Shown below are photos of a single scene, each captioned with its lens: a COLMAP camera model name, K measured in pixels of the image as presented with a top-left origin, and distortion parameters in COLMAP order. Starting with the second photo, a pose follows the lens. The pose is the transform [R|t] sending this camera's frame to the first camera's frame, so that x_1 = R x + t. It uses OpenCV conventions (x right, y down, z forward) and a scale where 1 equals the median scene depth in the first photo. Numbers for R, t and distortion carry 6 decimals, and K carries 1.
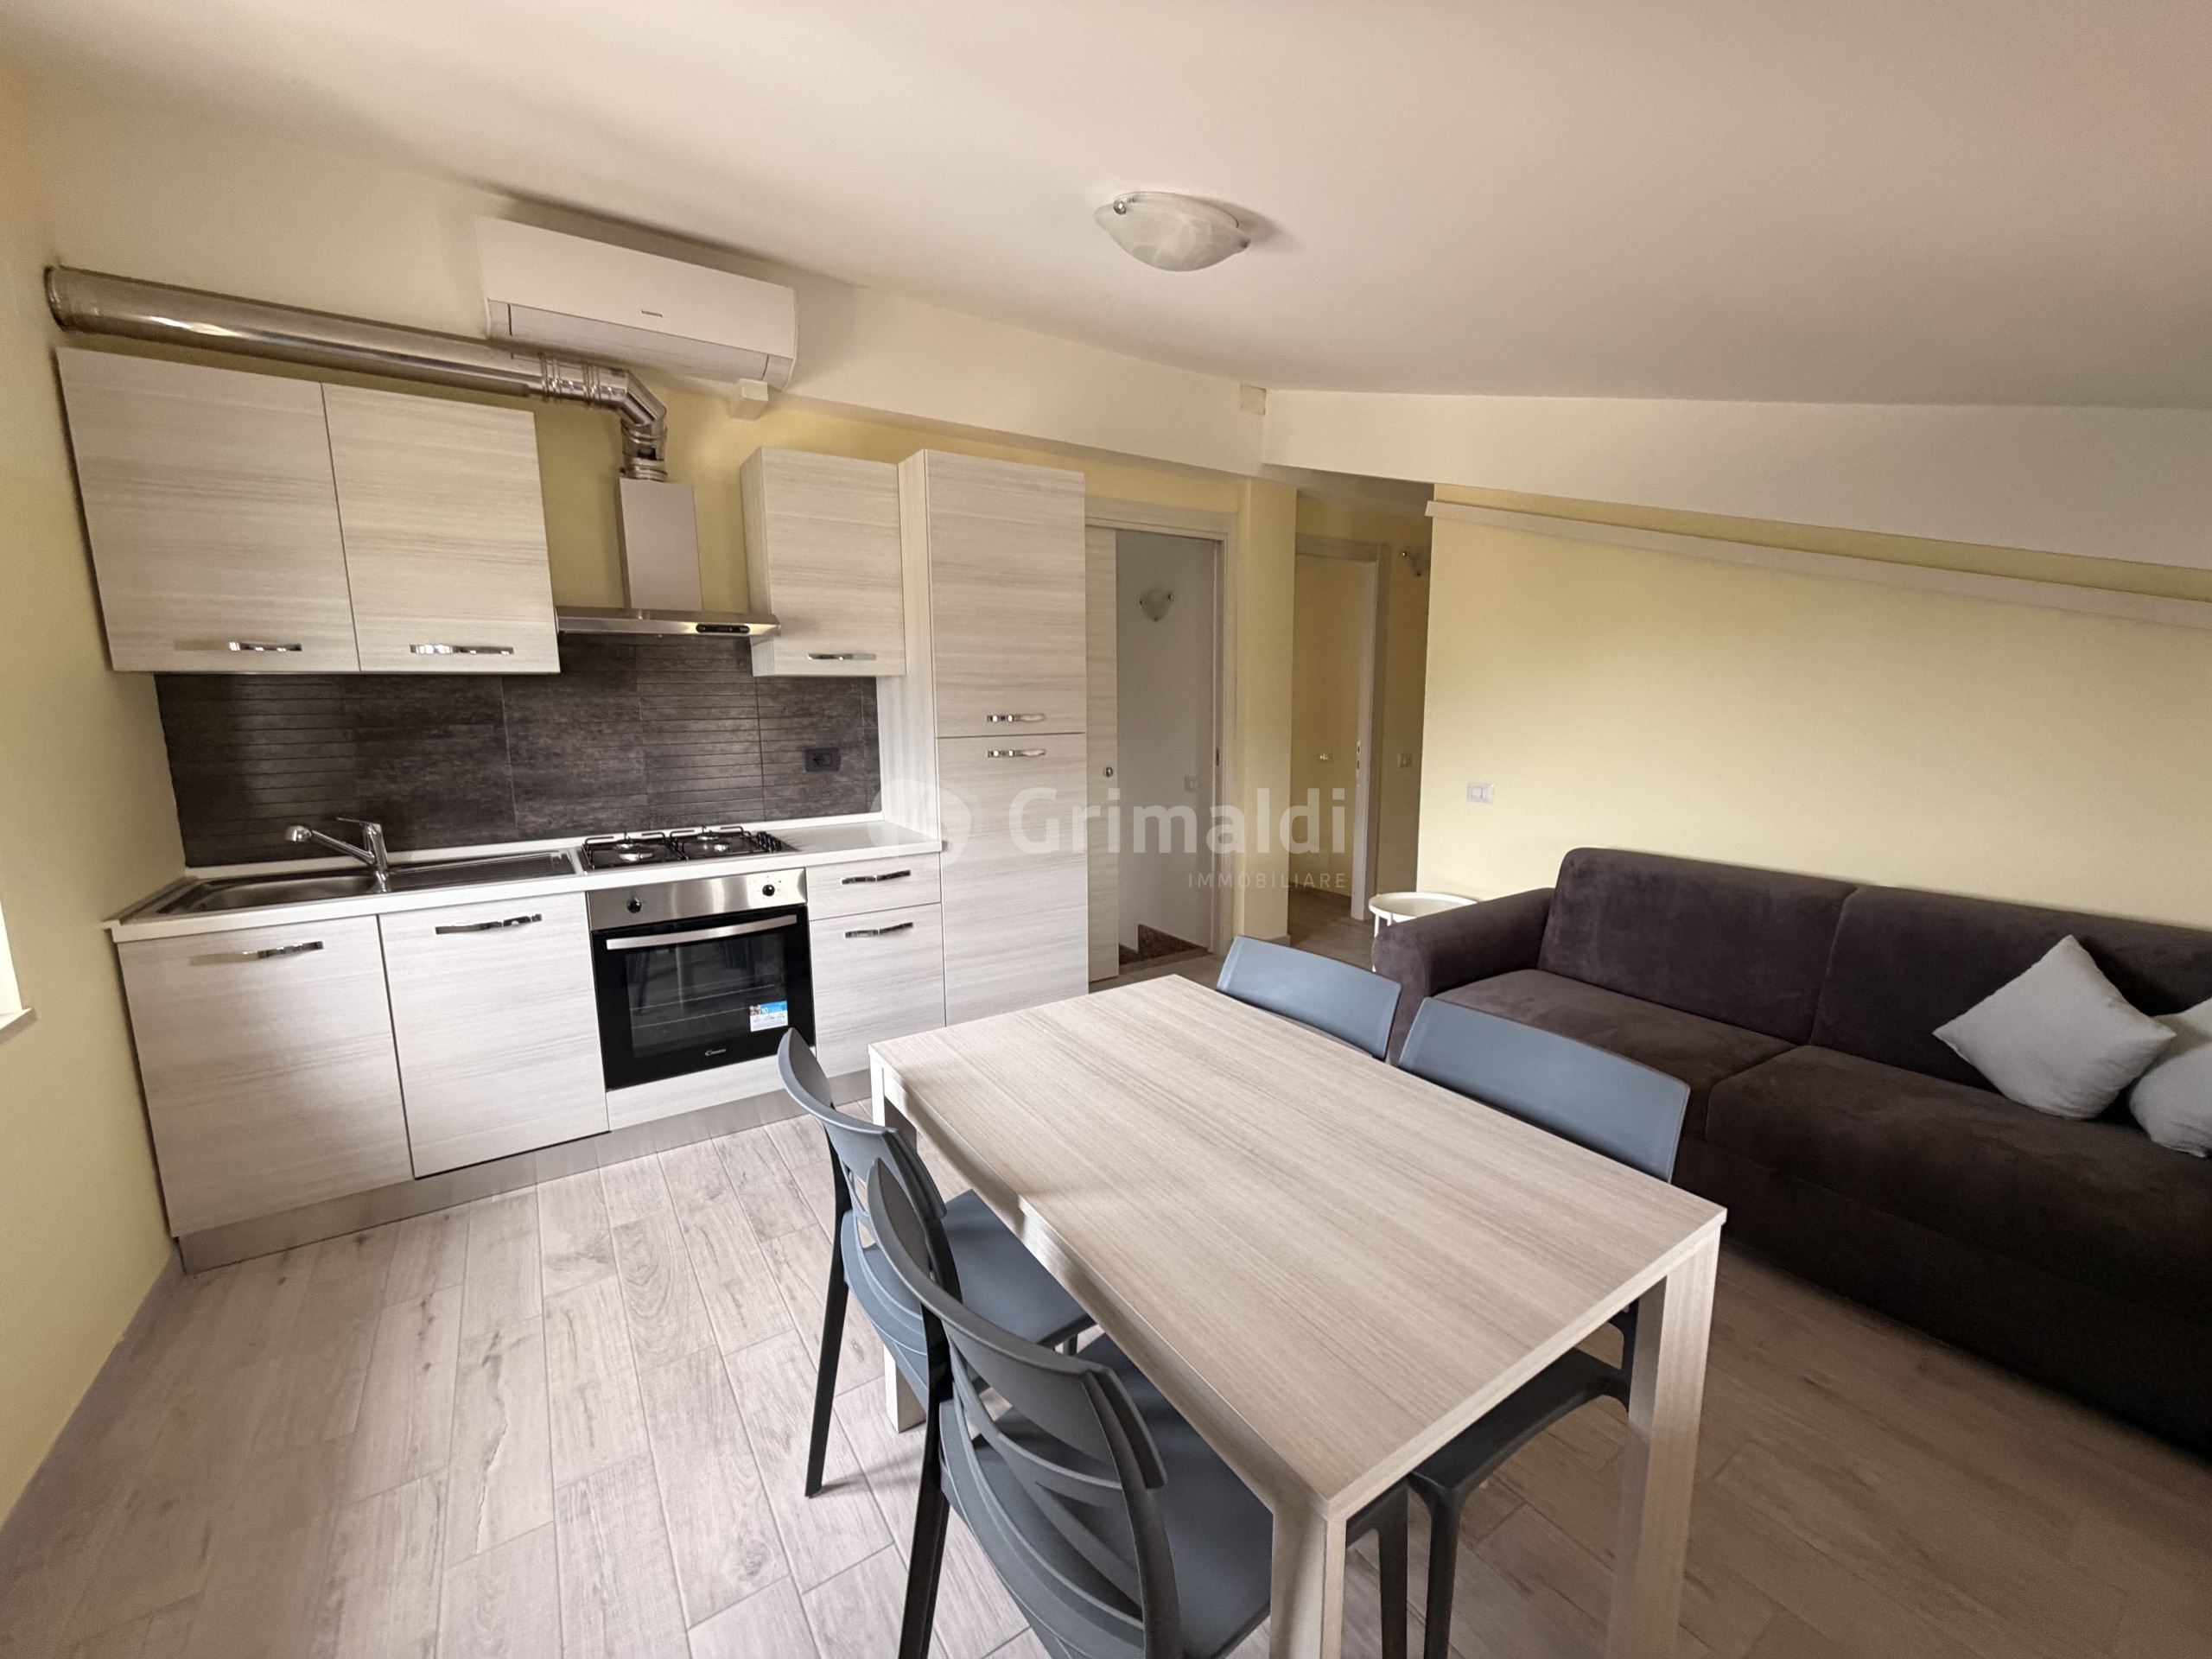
lens RADIAL K [[880.0, 0, 1113.5], [0, 880.0, 826.5], [0, 0, 1]] dist [0.003234, 0.000362]
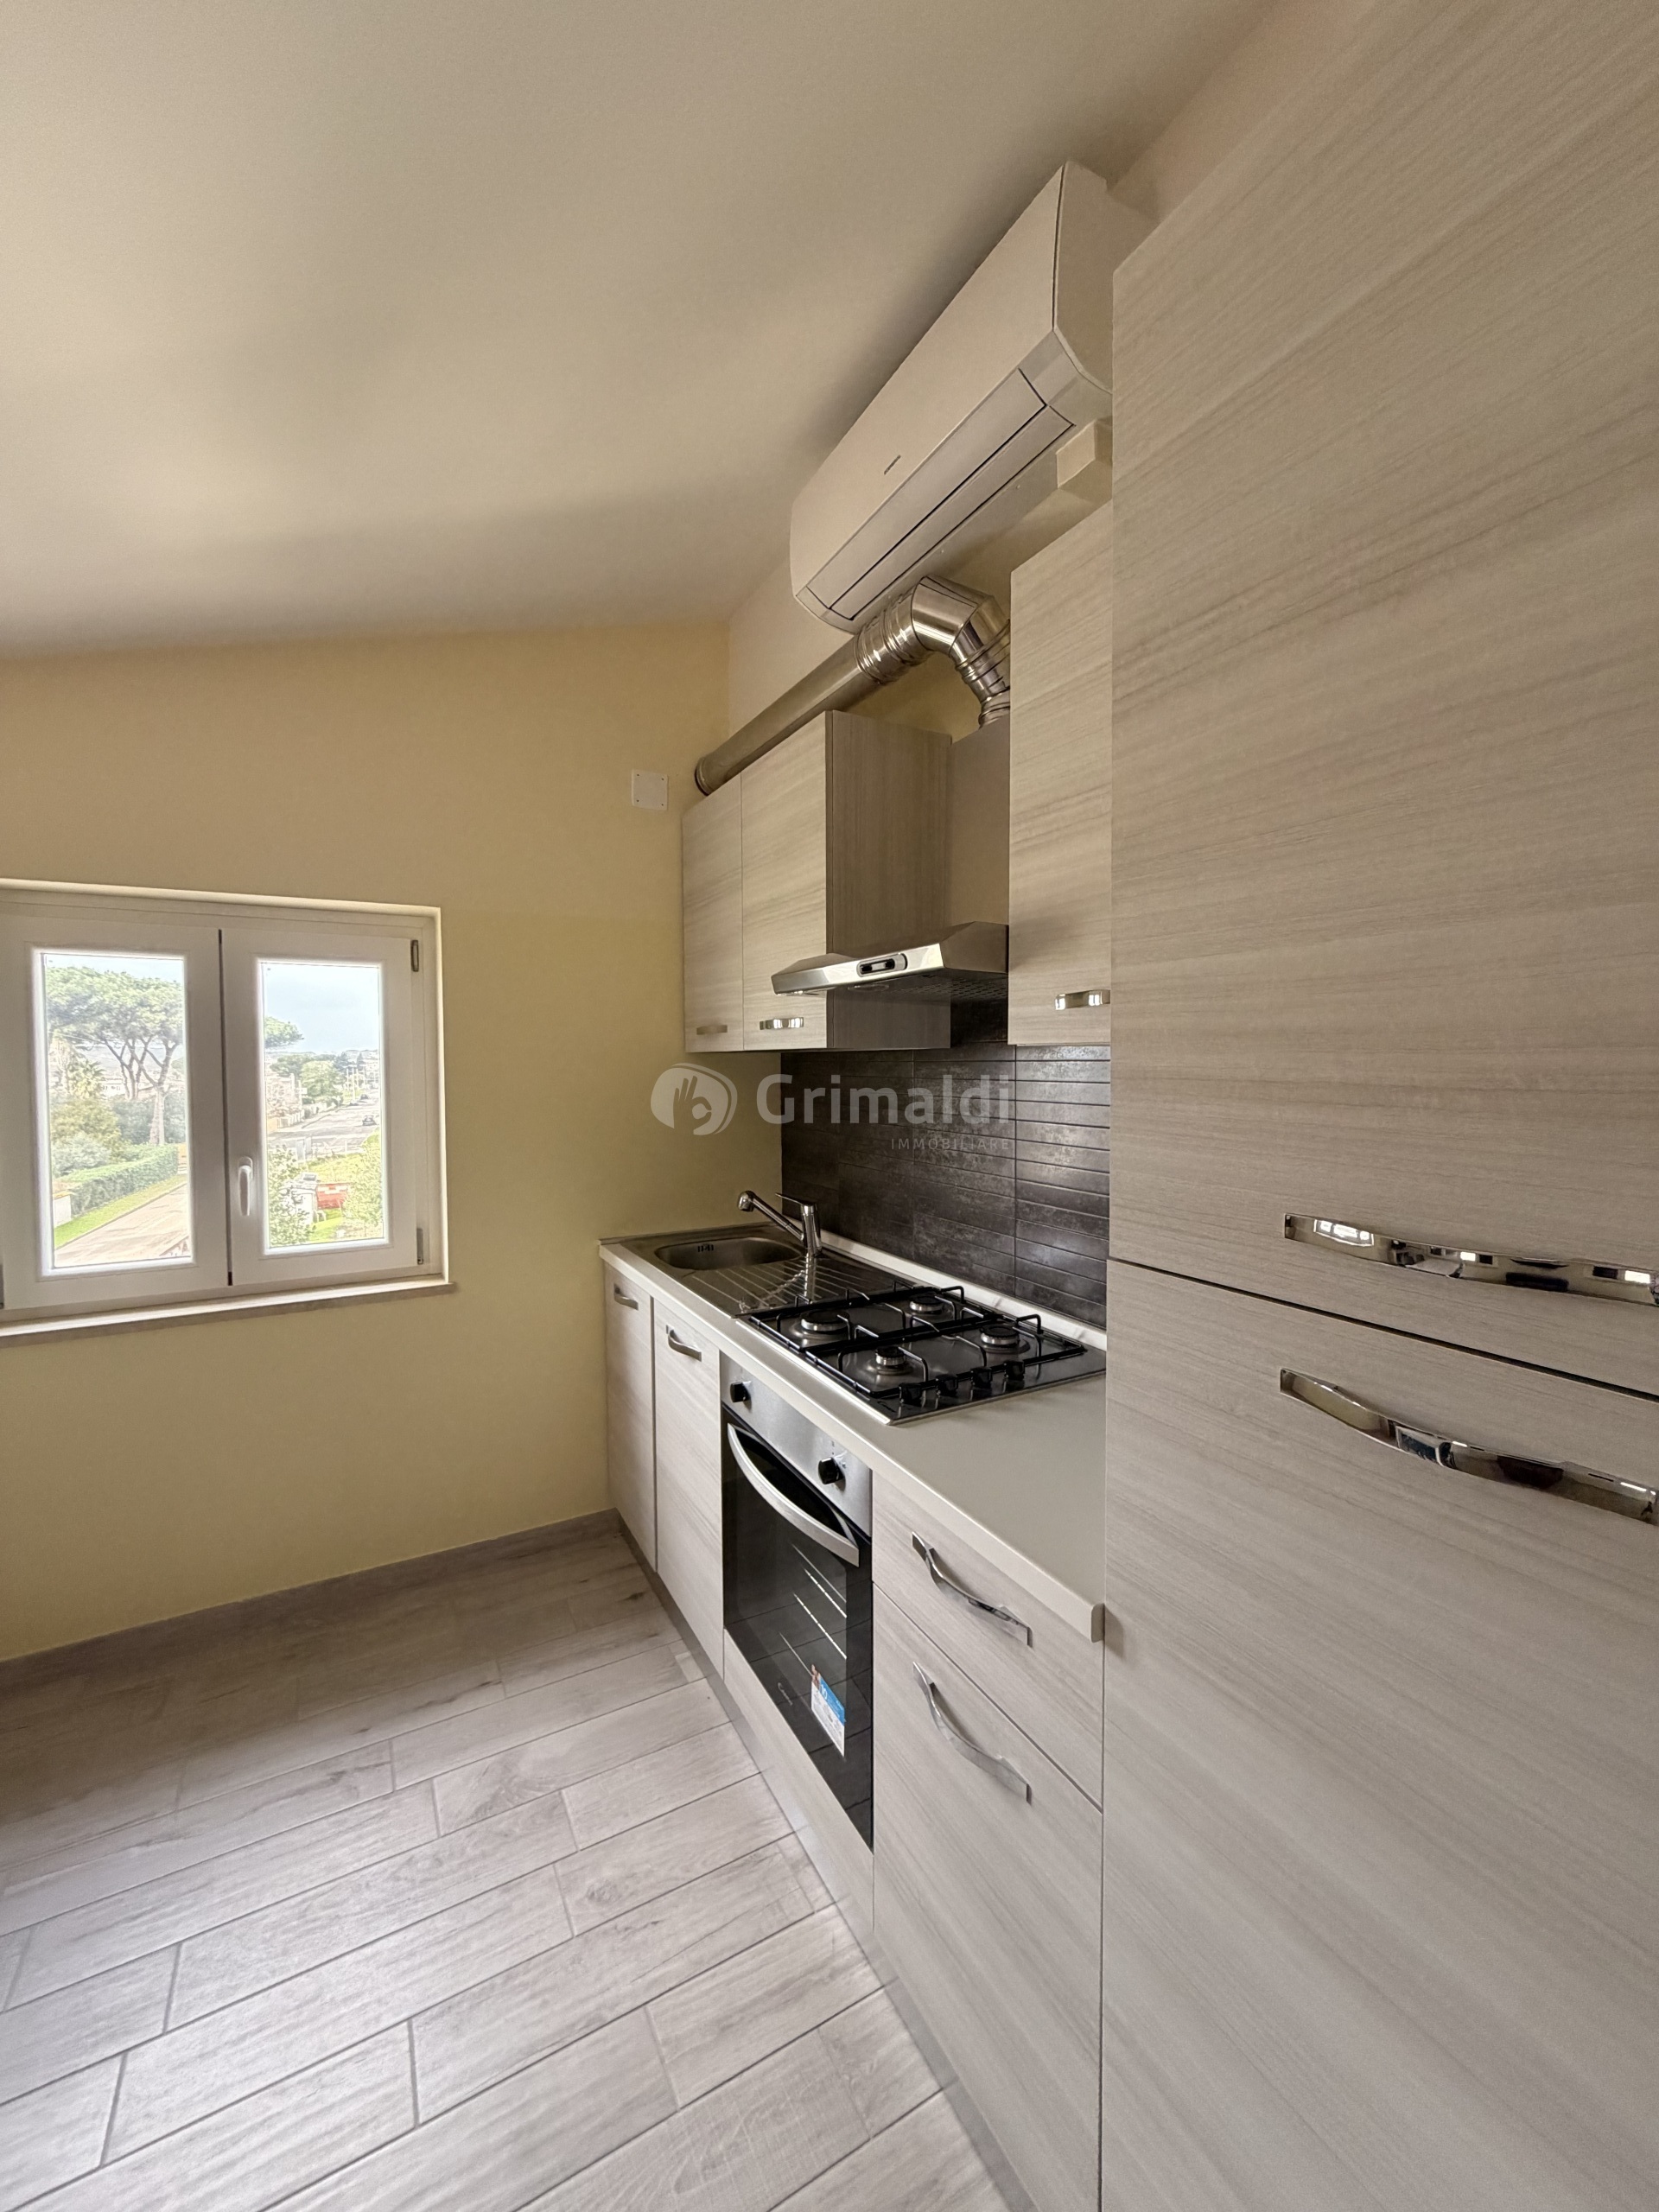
lens RADIAL K [[880.0, 0, 823.8], [0, 880.0, 1096.8], [0, 0, 1]] dist [0.003234, 0.000362]
pose [[-0.092454, 0.050923, -0.994414, 0.121415], [-0.147792, 0.986927, 0.064280, -0.207609], [0.984688, 0.152909, -0.083719, 1.214648]]
